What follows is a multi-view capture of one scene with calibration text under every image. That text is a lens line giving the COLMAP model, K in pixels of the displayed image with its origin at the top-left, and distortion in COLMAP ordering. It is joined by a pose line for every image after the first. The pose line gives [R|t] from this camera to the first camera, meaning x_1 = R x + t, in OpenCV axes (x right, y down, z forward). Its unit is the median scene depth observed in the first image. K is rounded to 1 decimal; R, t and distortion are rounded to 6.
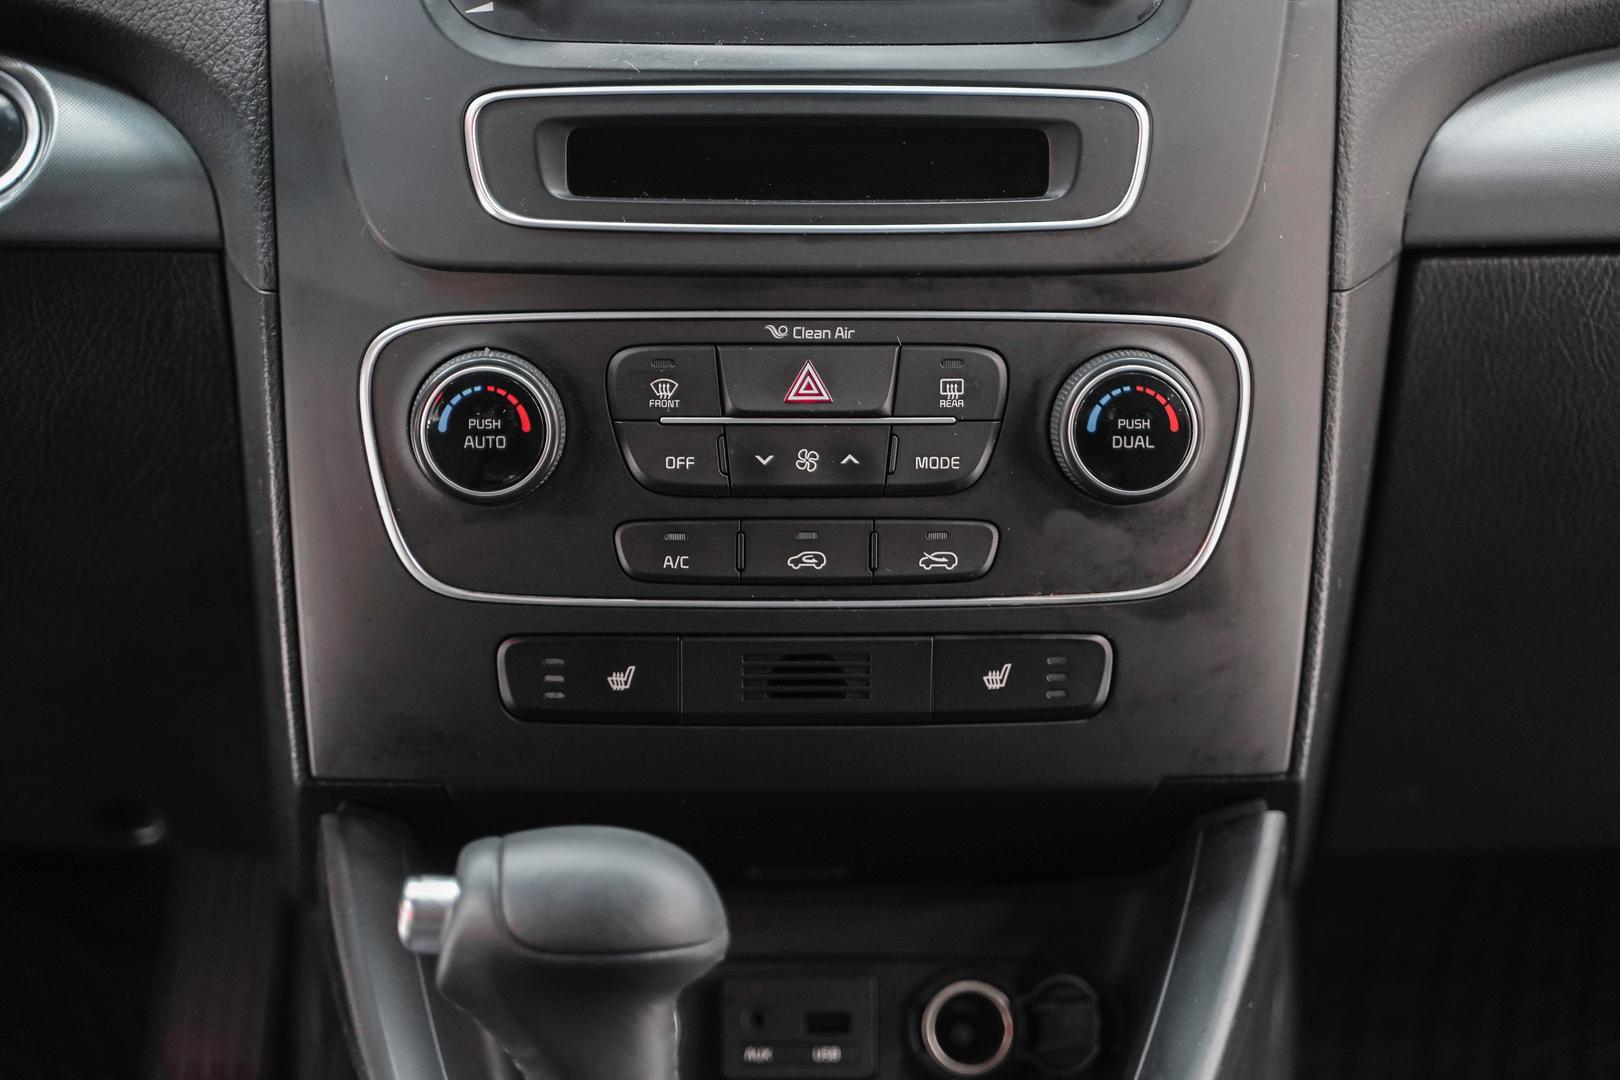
lens RADIAL K [[3439.0, 0, 805.7], [0, 3439.0, 538.2], [0, 0, 1]] dist [0.029711, 0.000000]
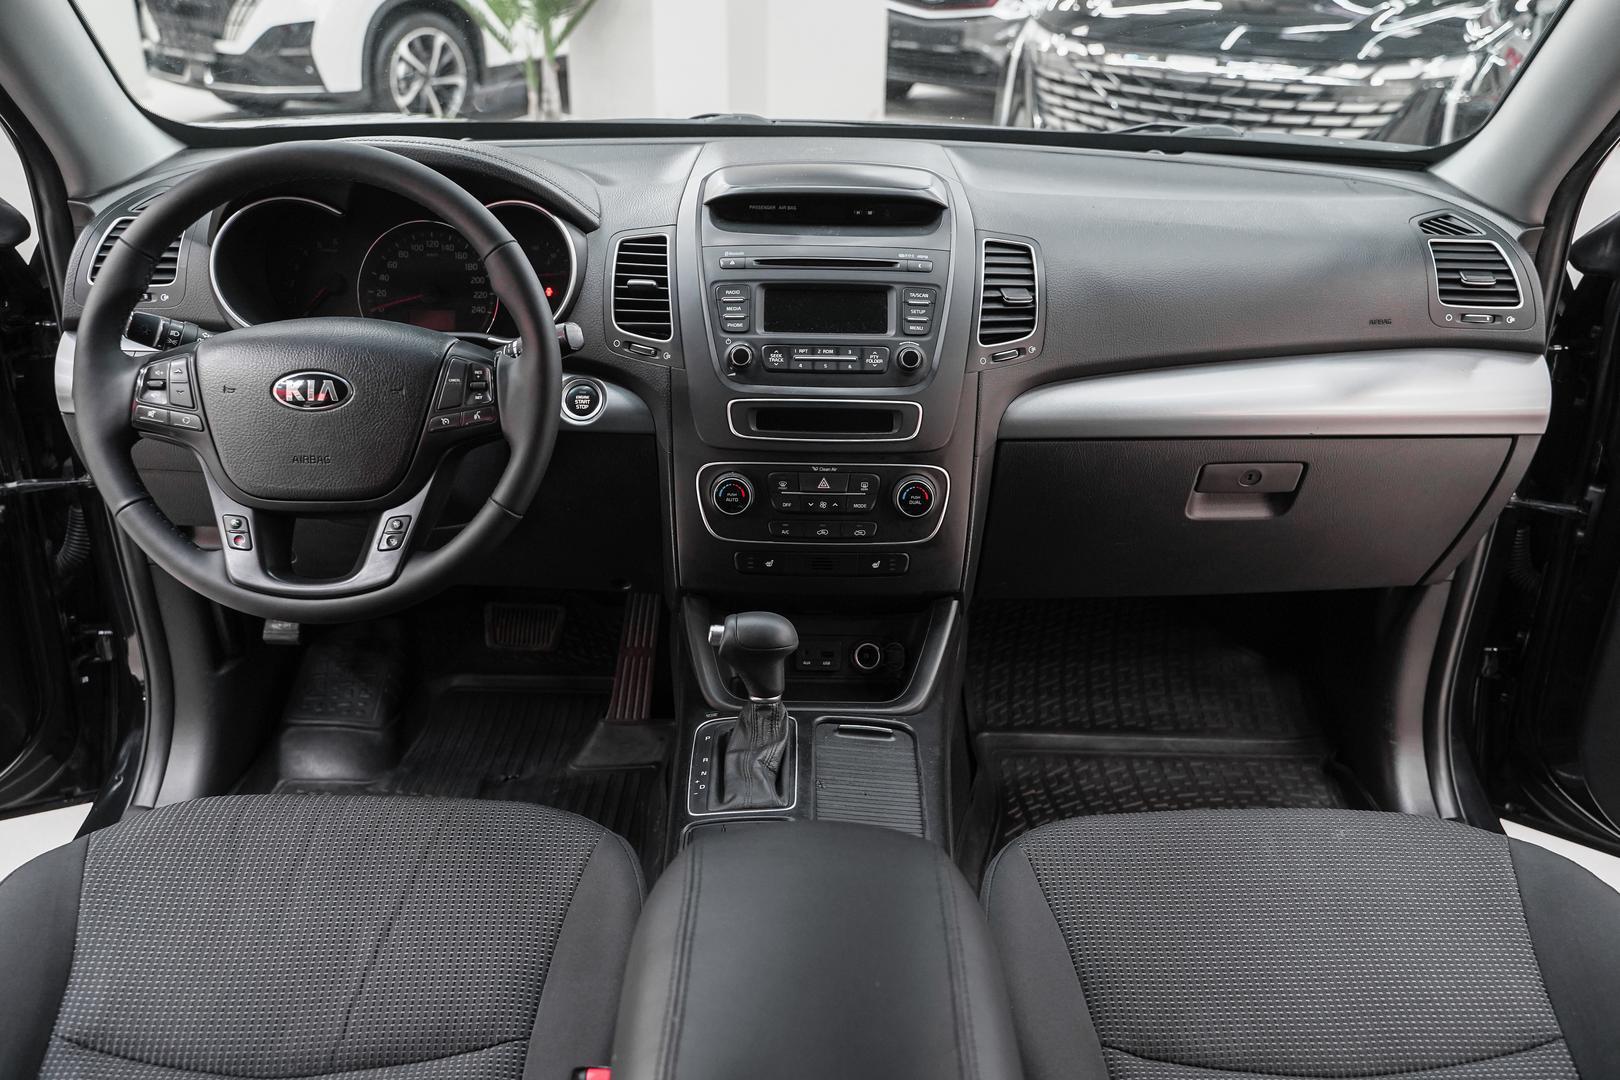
lens RADIAL K [[1293.7, 0, 823.2], [0, 1293.7, 529.5], [0, 0, 1]] dist [-0.015131, 0.000957]
pose [[0.999832, 0.018008, -0.003304, 0.005487], [-0.017585, 0.994793, 0.100390, -0.130301], [0.005094, -0.100315, 0.994943, -0.321111]]
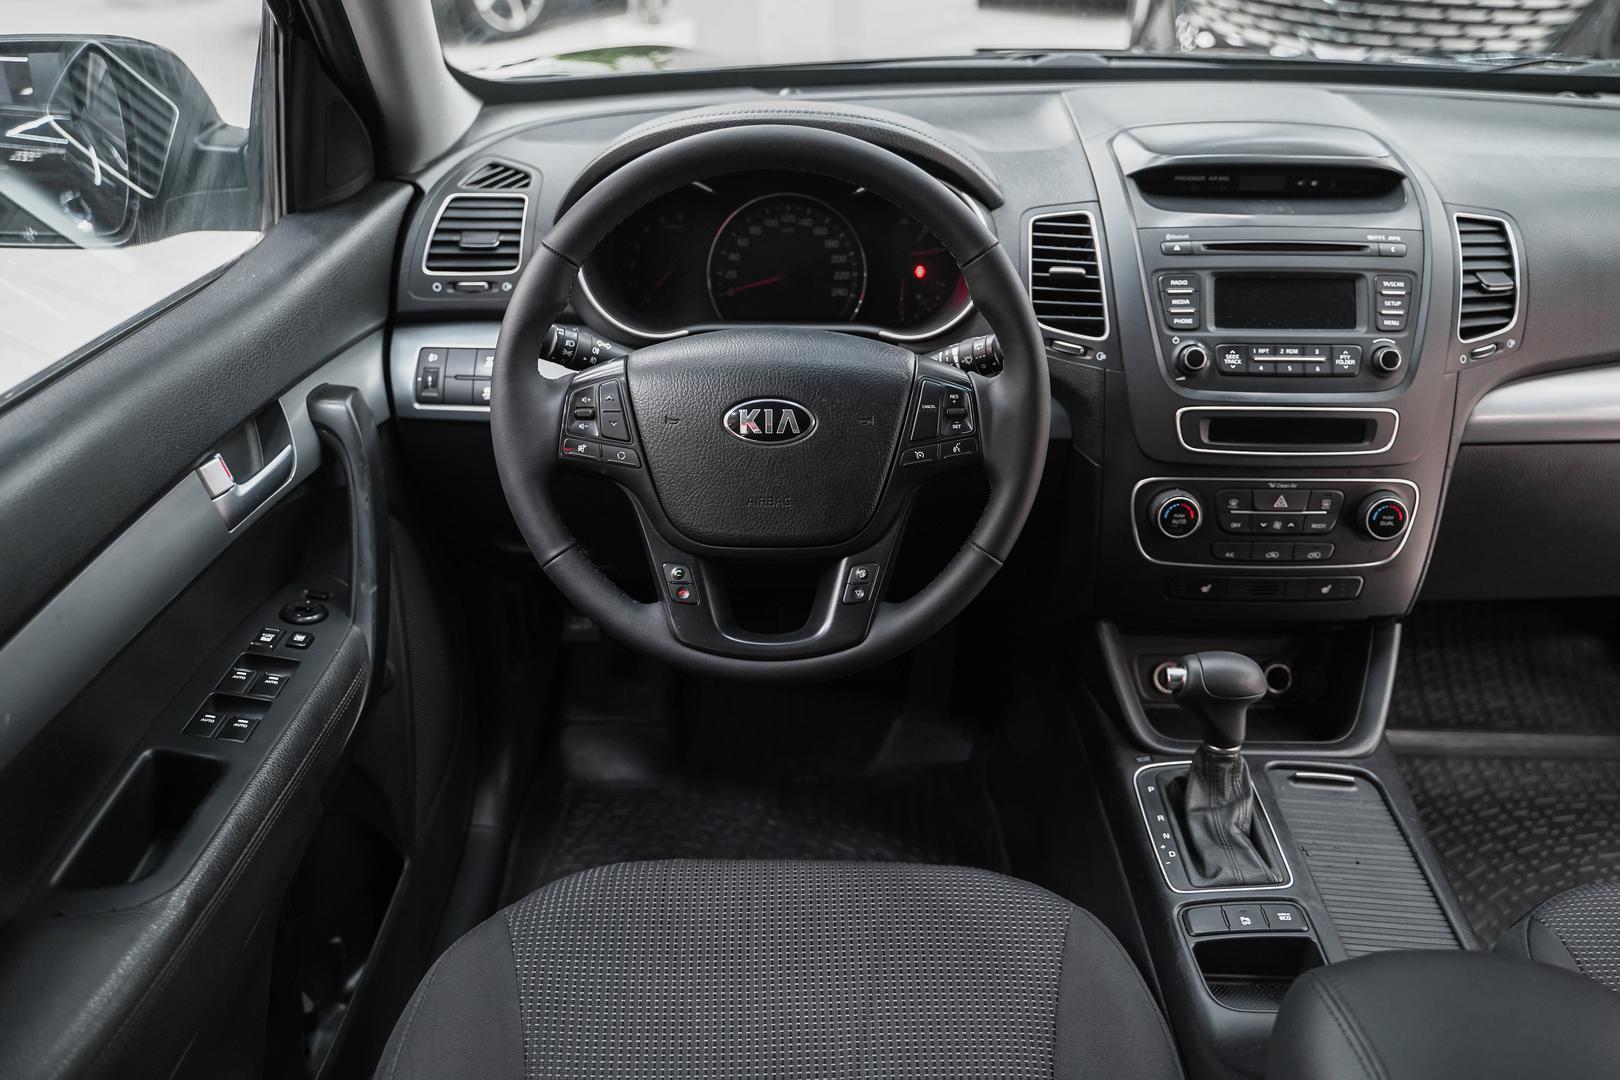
lens RADIAL K [[1293.7, 0, 831.2], [0, 1293.7, 514.2], [0, 0, 1]] dist [-0.015131, 0.000957]
pose [[0.999256, 0.015003, -0.035539, -0.359738], [-0.008868, 0.985939, 0.166872, -0.222653], [0.037543, -0.166433, 0.985338, -0.160998]]
